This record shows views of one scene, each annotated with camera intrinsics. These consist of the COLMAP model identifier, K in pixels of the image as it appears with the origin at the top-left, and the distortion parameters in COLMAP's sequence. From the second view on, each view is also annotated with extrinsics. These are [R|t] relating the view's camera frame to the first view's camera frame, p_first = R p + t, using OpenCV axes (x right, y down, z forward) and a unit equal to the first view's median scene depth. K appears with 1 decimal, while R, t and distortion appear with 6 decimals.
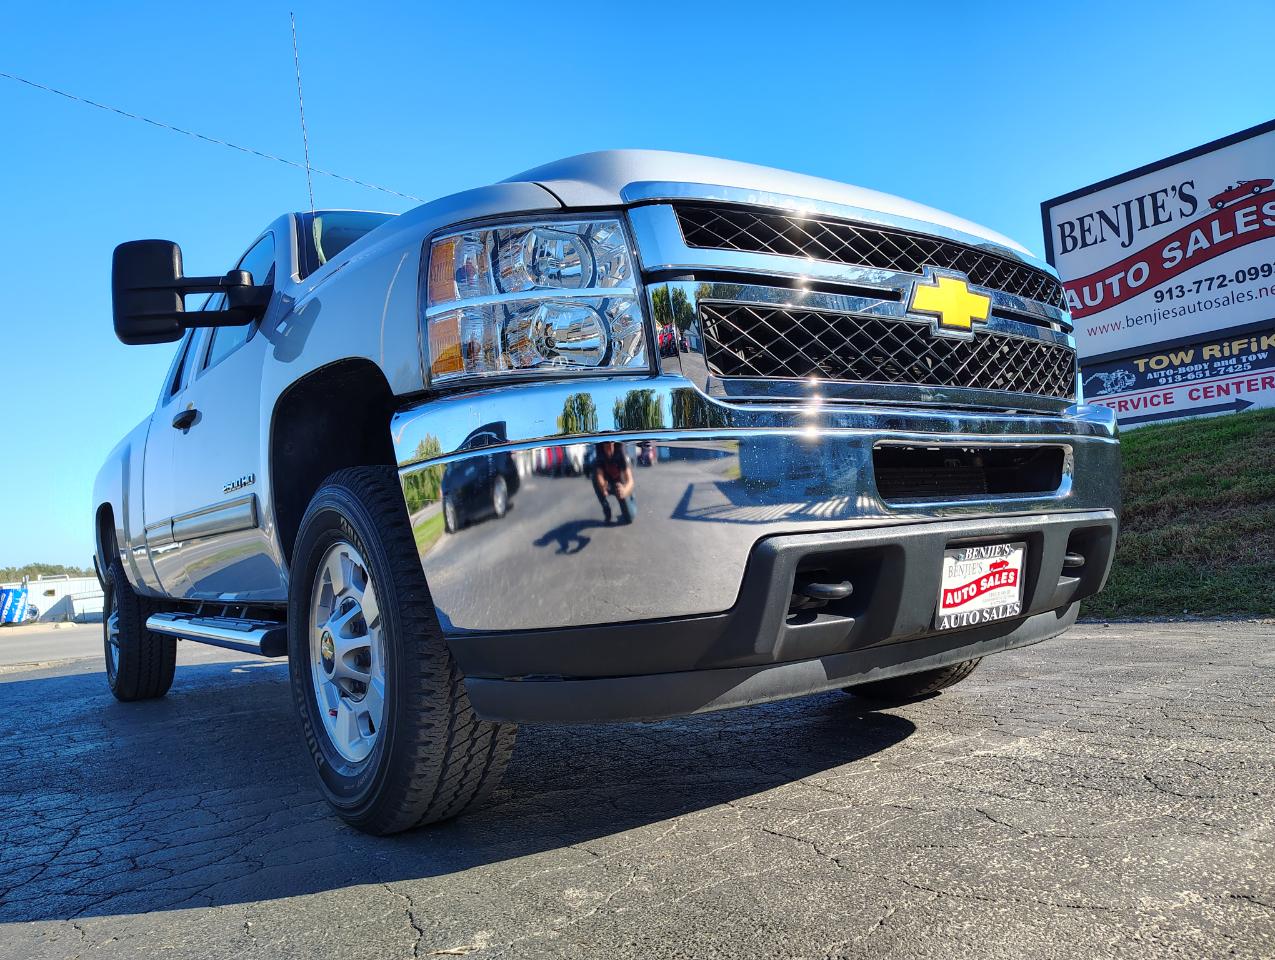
lens RADIAL K [[898.6, 0, 640.8], [0, 898.6, 481.8], [0, 0, 1]] dist [-0.003421, 0.002736]
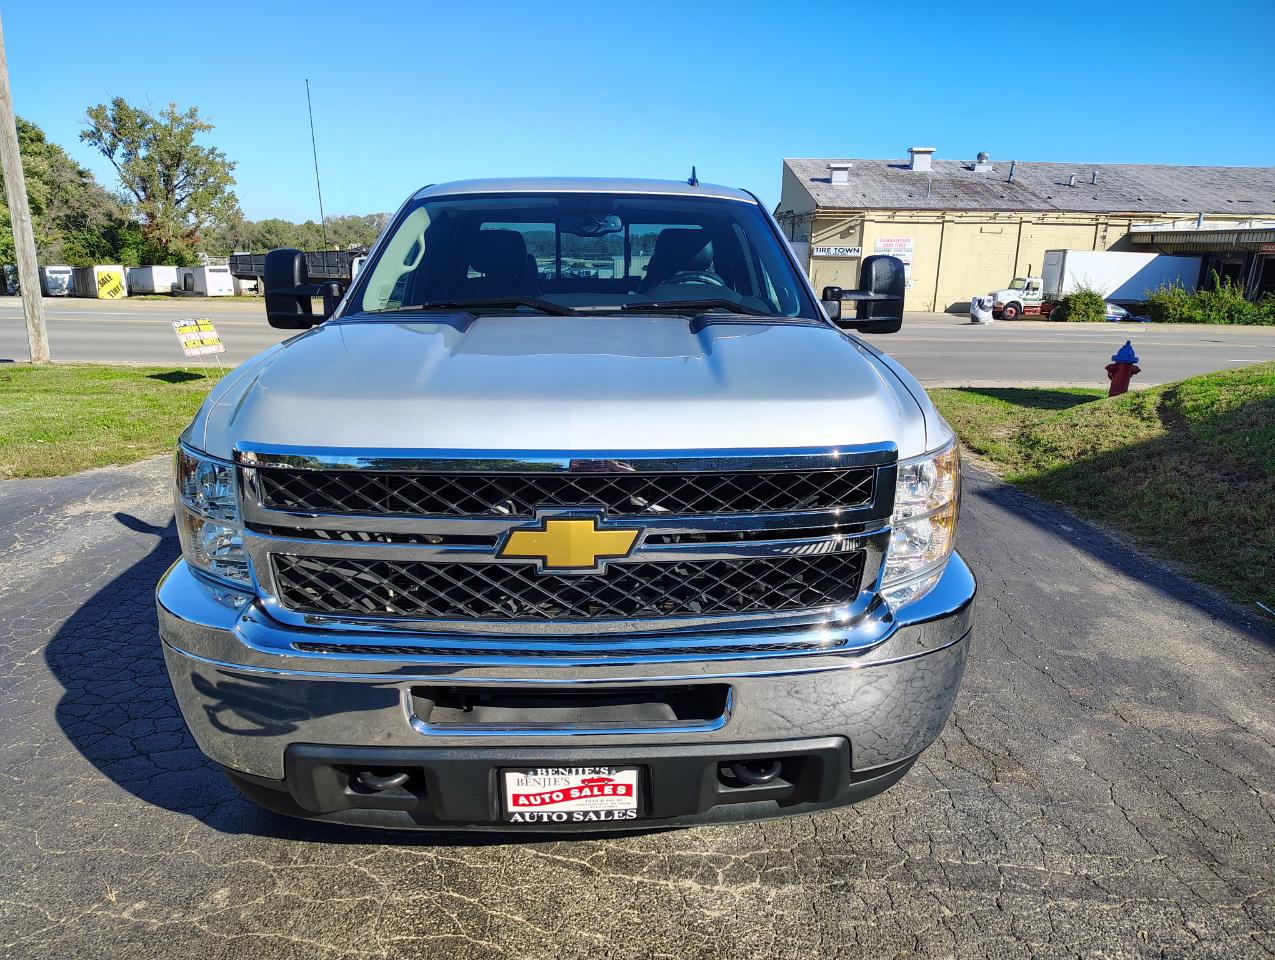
lens RADIAL K [[885.8, 0, 650.2], [0, 885.8, 485.8], [0, 0, 1]] dist [0.025984, -0.026797]
pose [[0.829893, 0.228648, -0.508918, 0.925263], [-0.042700, 0.935521, 0.350682, -0.619790], [0.556286, -0.269298, 0.786145, 0.304683]]
